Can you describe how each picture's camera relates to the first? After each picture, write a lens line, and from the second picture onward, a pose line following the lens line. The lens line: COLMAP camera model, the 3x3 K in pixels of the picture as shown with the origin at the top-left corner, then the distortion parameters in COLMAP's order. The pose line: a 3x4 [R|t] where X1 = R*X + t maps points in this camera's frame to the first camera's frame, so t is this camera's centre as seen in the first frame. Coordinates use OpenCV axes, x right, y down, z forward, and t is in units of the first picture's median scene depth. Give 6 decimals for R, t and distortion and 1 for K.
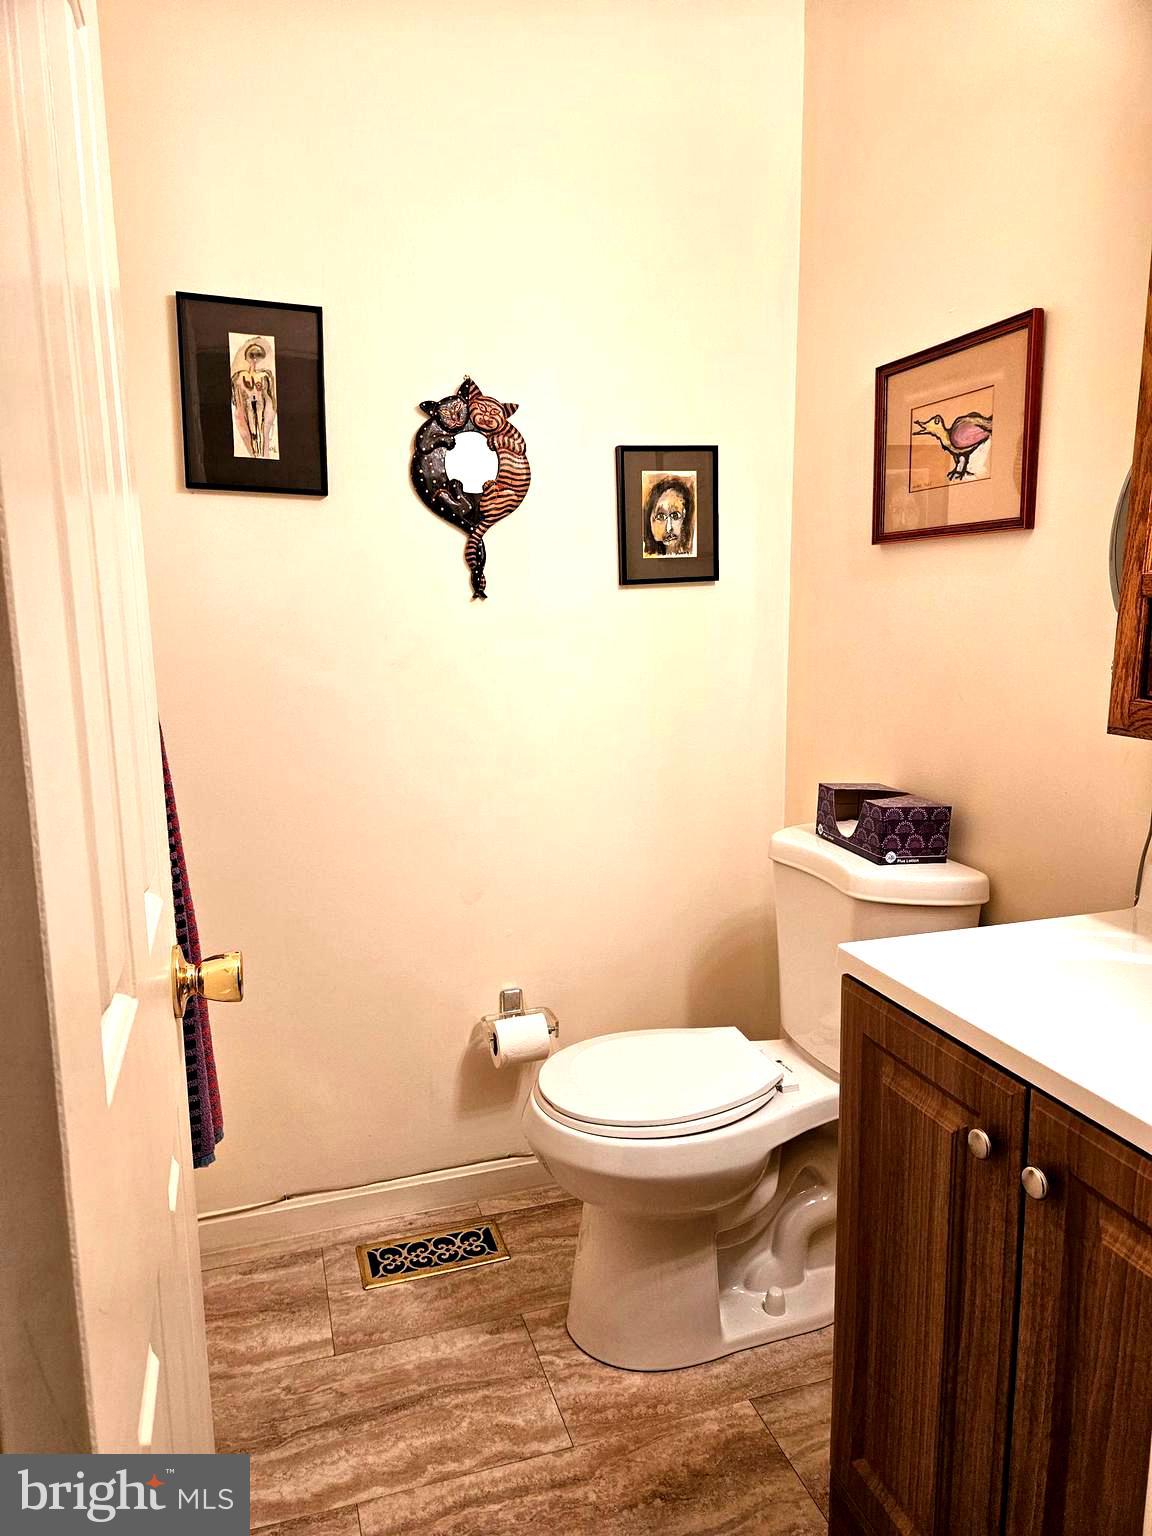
lens RADIAL K [[1029.1, 0, 580.1], [0, 1029.1, 769.3], [0, 0, 1]] dist [0.028136, 0.001237]
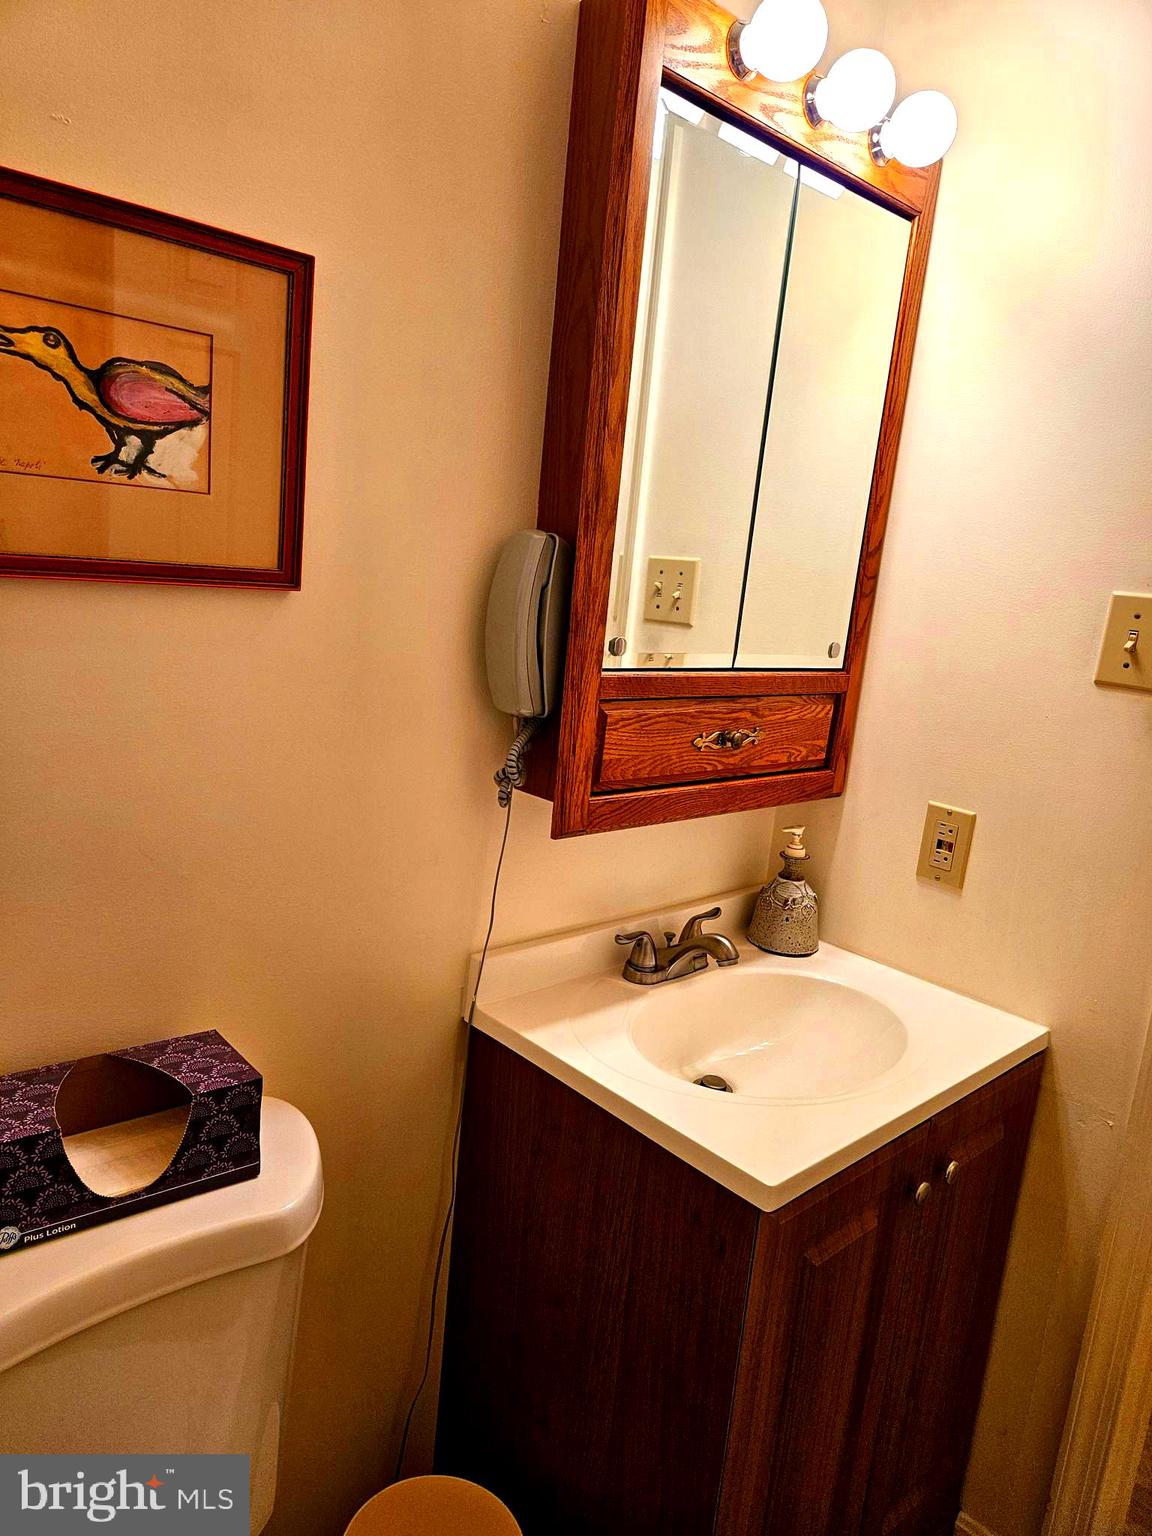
lens RADIAL K [[1029.1, 0, 576.1], [0, 1029.1, 759.2], [0, 0, 1]] dist [0.028136, 0.001237]
pose [[-0.392927, -0.202665, 0.896959, -0.242162], [0.068112, 0.966318, 0.248174, -0.257567], [-0.917044, 0.158607, -0.365889, 1.012971]]
